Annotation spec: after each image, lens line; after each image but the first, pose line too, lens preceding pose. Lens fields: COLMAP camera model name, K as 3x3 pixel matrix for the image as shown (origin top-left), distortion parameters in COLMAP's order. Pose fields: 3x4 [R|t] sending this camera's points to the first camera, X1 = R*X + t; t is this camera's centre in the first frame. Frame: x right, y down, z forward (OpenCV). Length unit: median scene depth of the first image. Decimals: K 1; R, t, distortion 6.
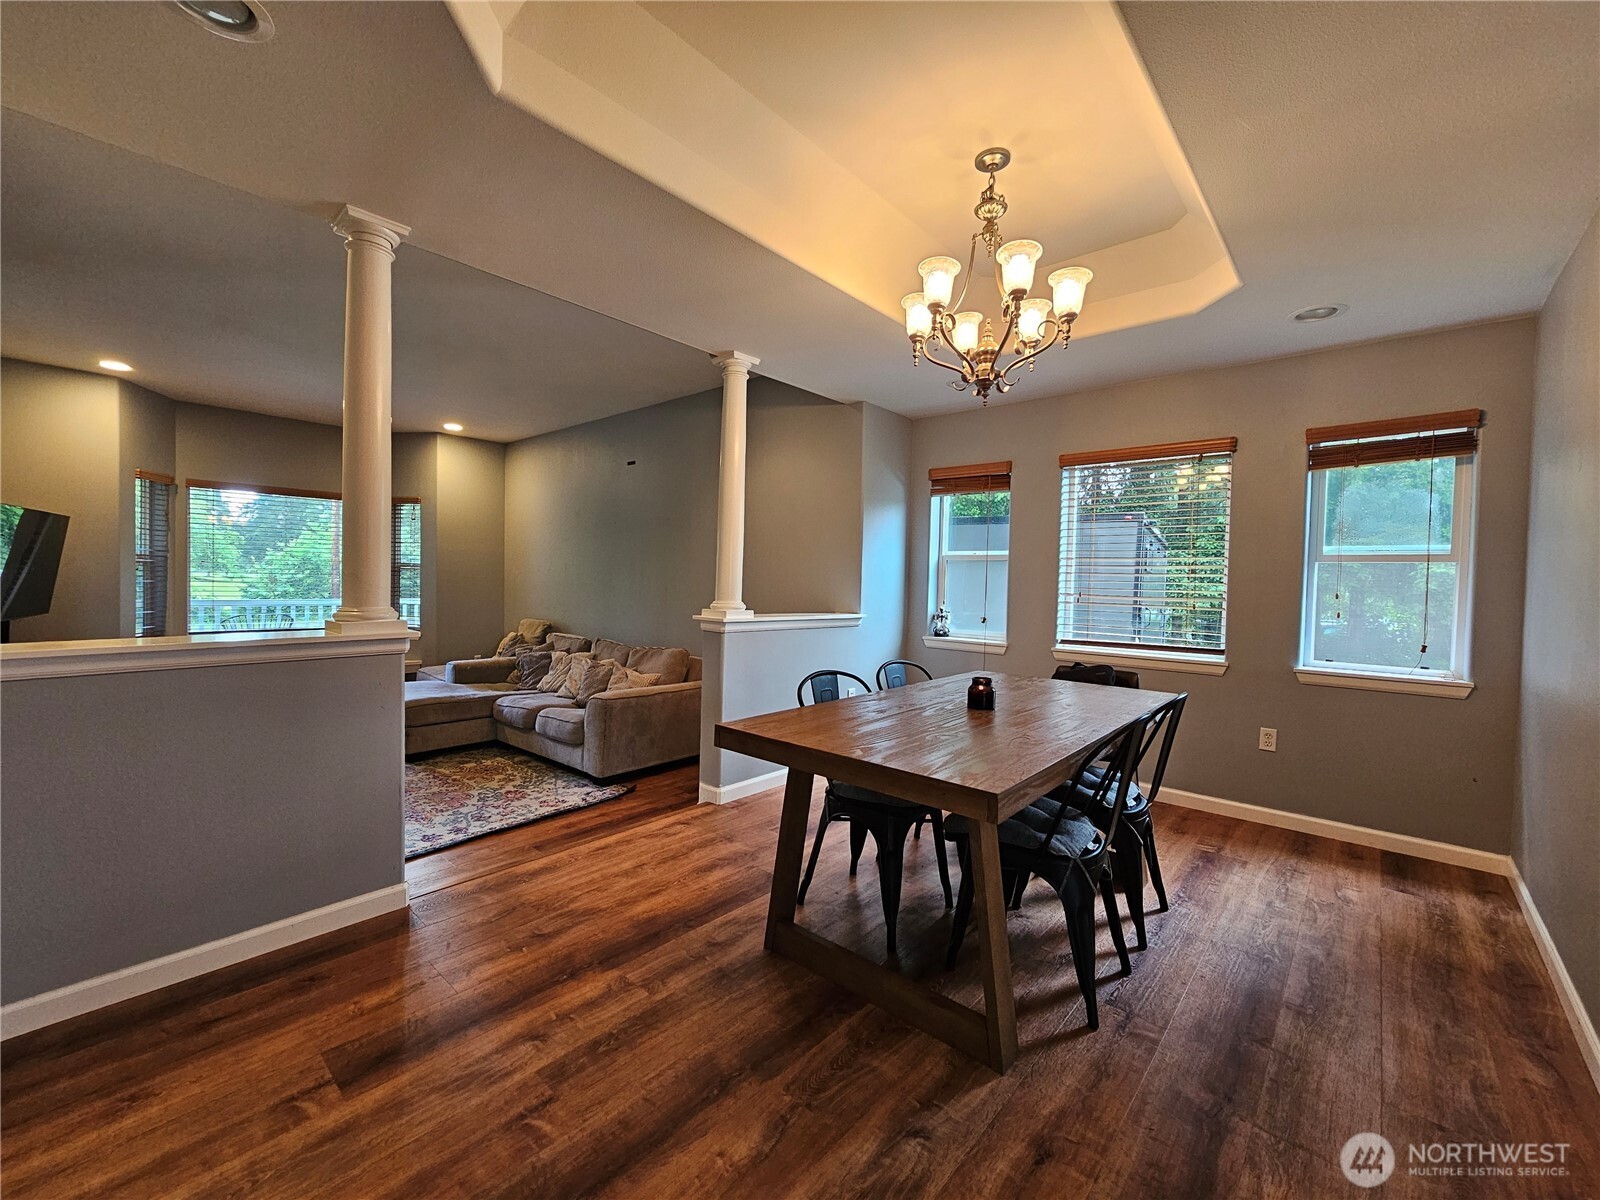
lens RADIAL K [[653.8, 0, 796.2], [0, 653.8, 592.8], [0, 0, 1]] dist [-0.000685, -0.000088]
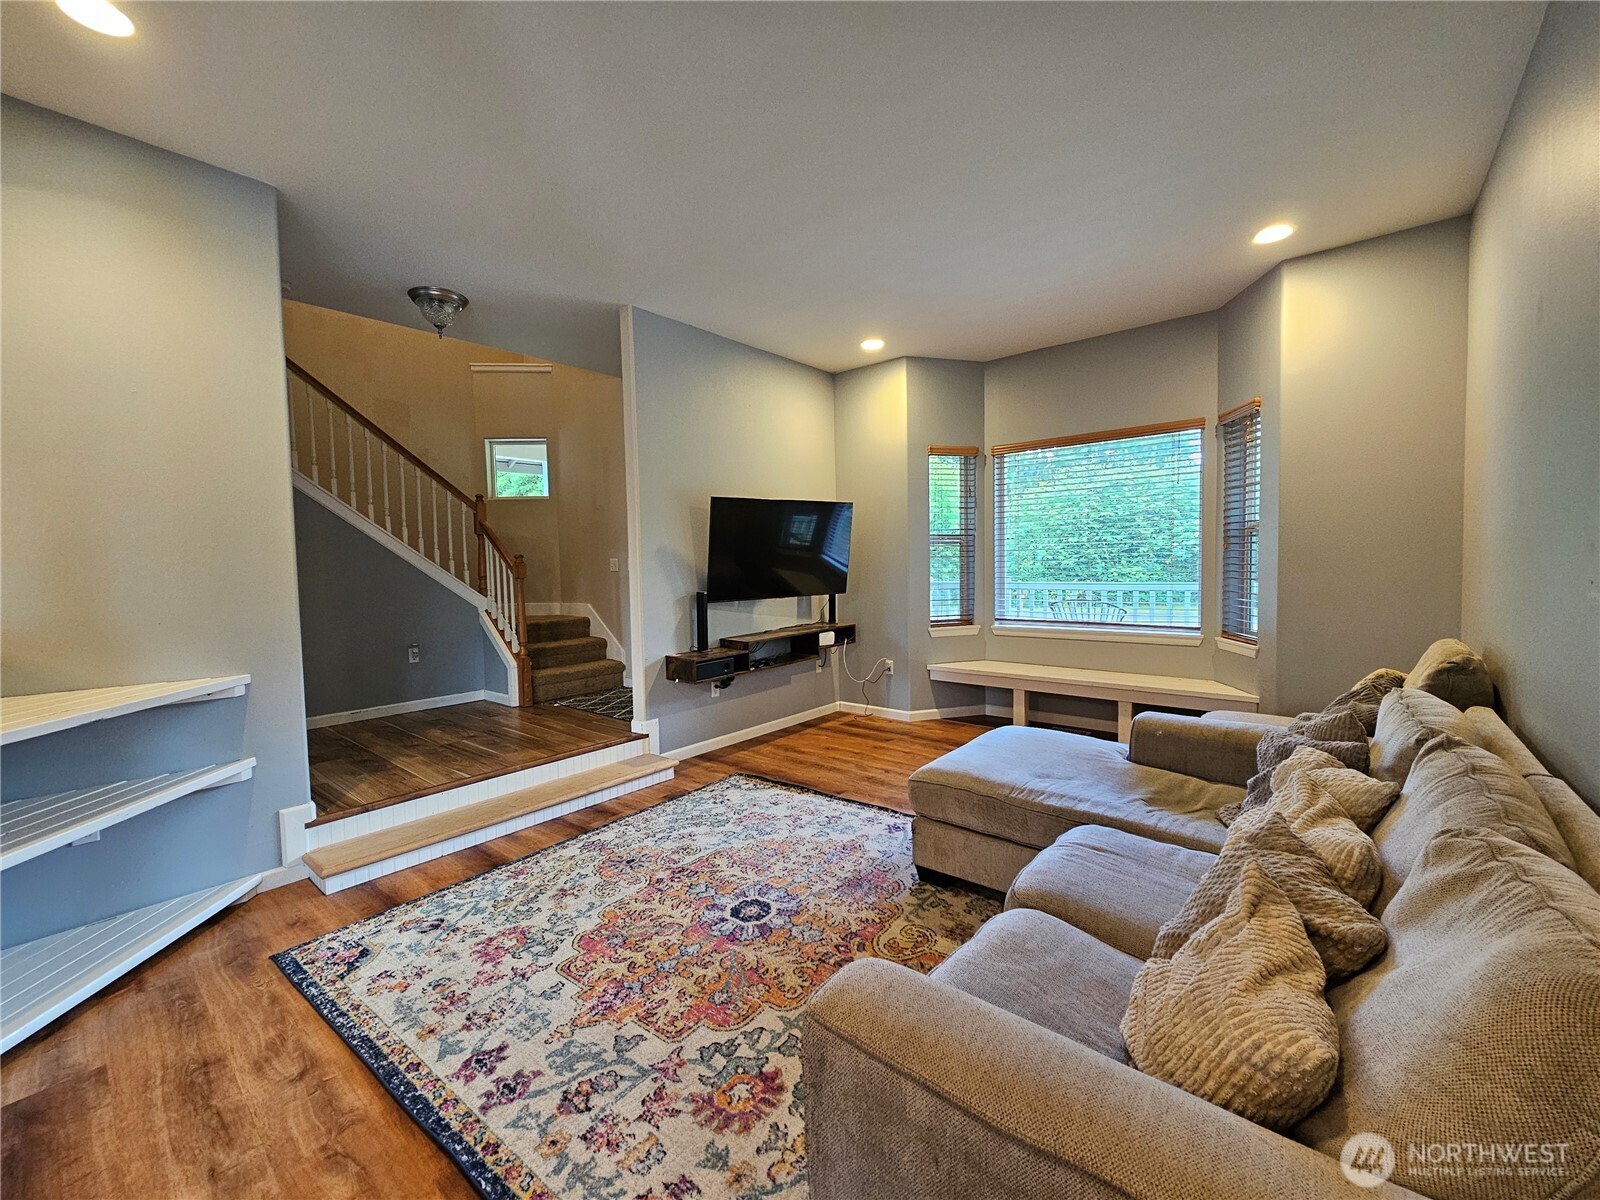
lens RADIAL K [[653.8, 0, 793.7], [0, 653.8, 592.4], [0, 0, 1]] dist [-0.000685, -0.000088]
pose [[0.014009, 0.026535, -0.999550, -0.061582], [0.002467, 0.999644, 0.026572, 0.001673], [0.999899, -0.002838, 0.013939, 1.179962]]
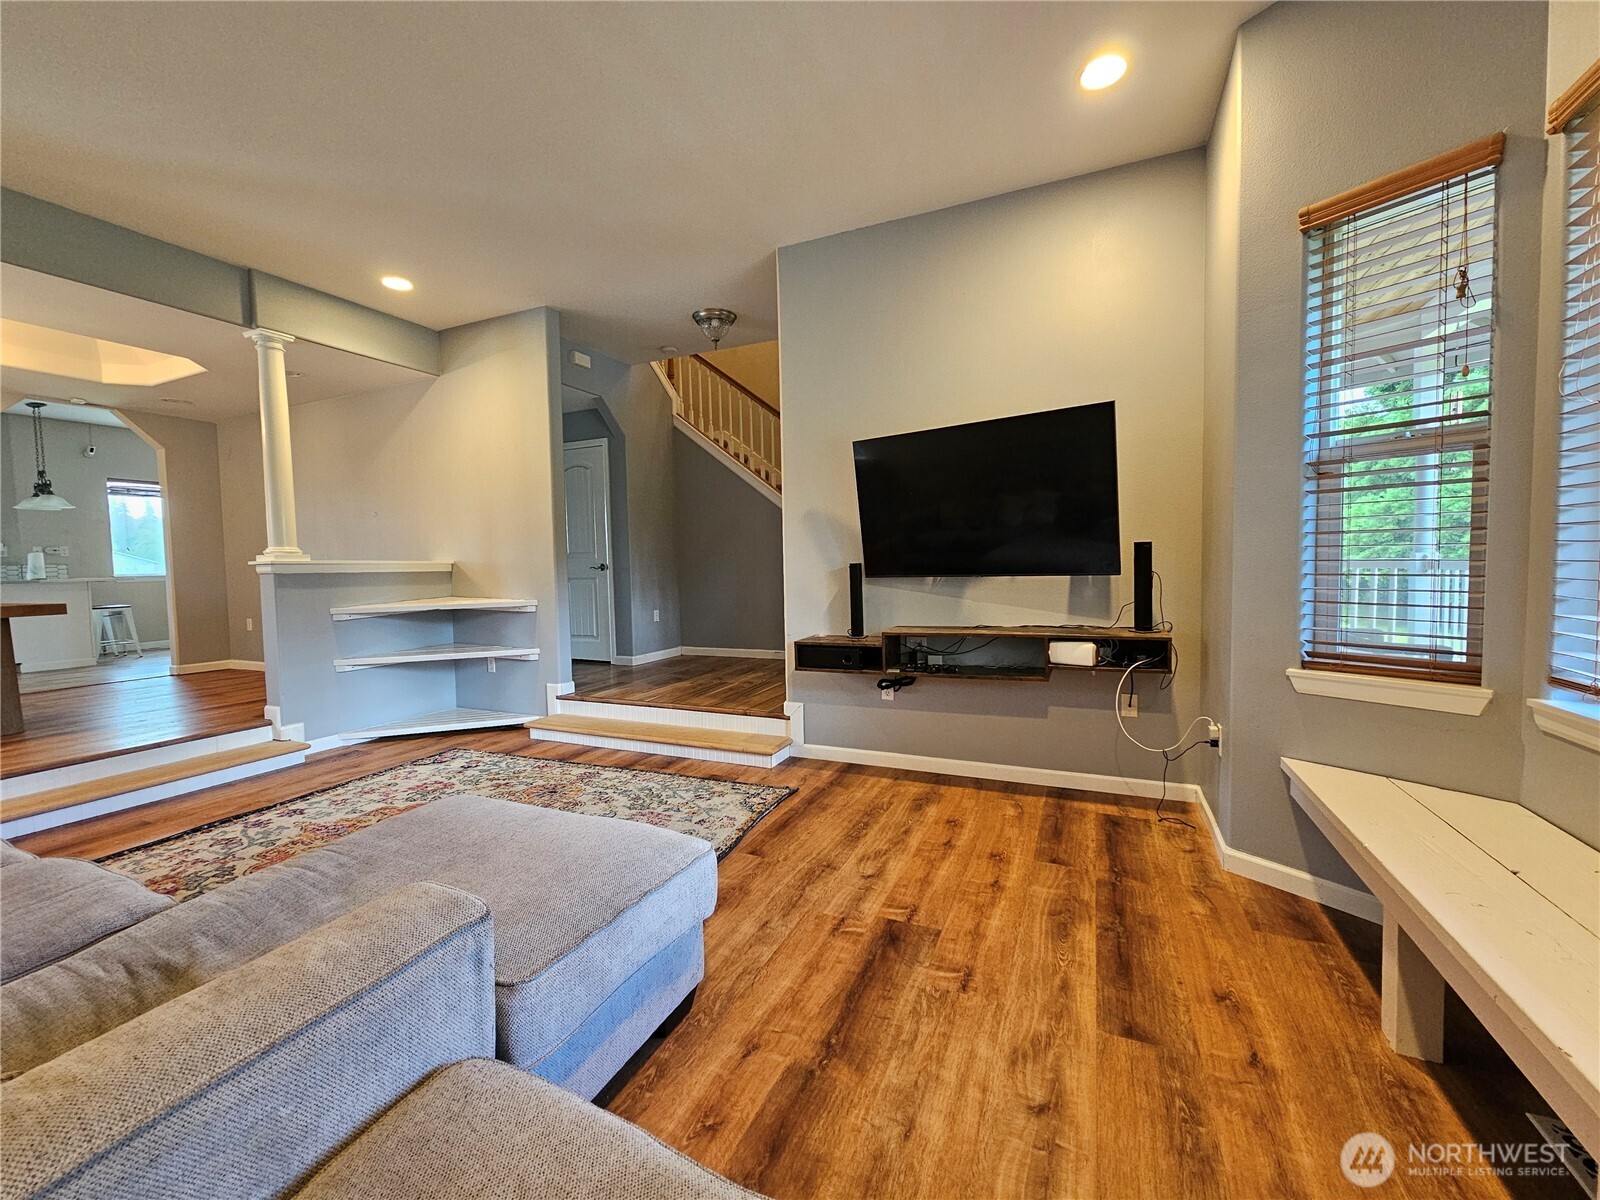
lens RADIAL K [[653.8, 0, 793.0], [0, 653.8, 589.7], [0, 0, 1]] dist [-0.000685, -0.000088]
pose [[-0.958462, 0.010544, -0.285024, -0.920796], [-0.004910, 0.998558, 0.053451, 0.020919], [0.285177, 0.052630, -0.957029, 1.941009]]
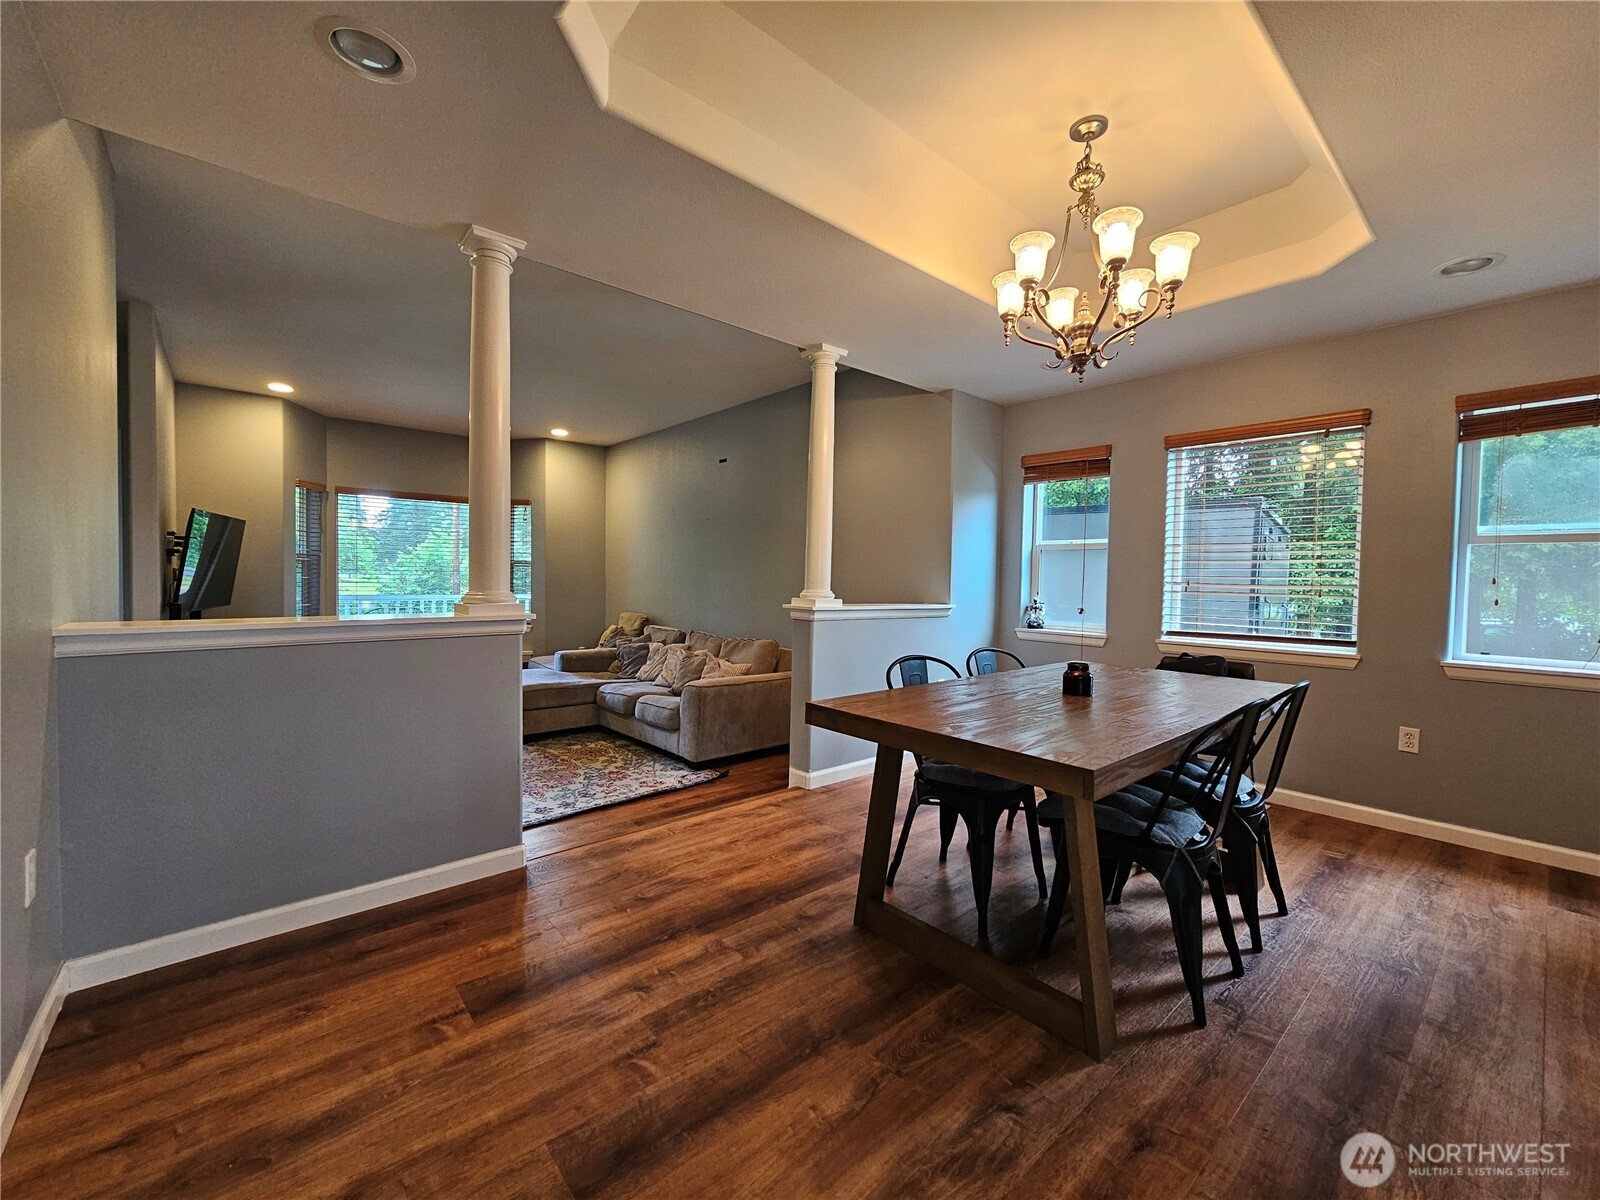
lens RADIAL K [[653.8, 0, 796.0], [0, 653.8, 593.7], [0, 0, 1]] dist [-0.000685, -0.000088]
pose [[0.991070, -0.001977, -0.133330, -0.001046], [0.002221, 0.999996, 0.001679, 0.015952], [0.133326, -0.001960, 0.991070, -0.012079]]
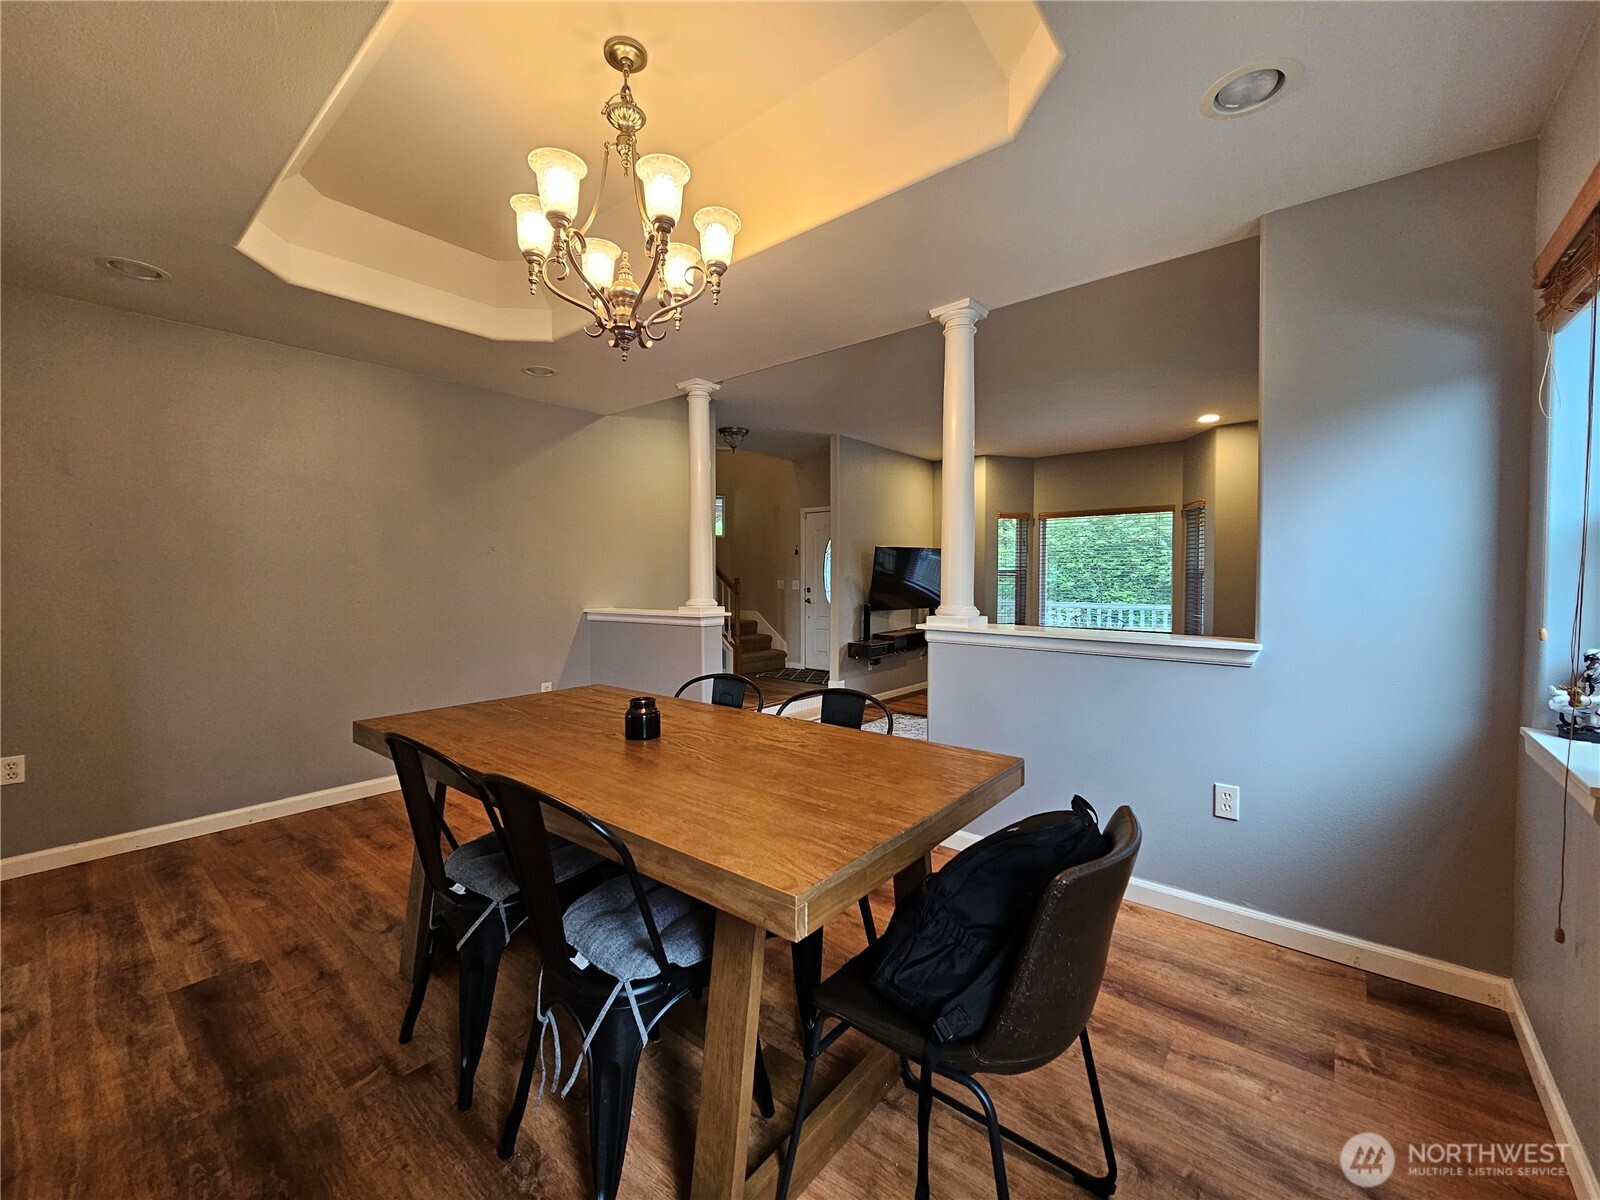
lens RADIAL K [[653.8, 0, 795.9], [0, 653.8, 606.9], [0, 0, 1]] dist [-0.000685, -0.000088]
pose [[0.028771, 0.023630, -0.999307, 0.702443], [-0.017511, 0.999579, 0.023132, -0.001869], [0.999433, 0.016833, 0.029173, 0.747853]]
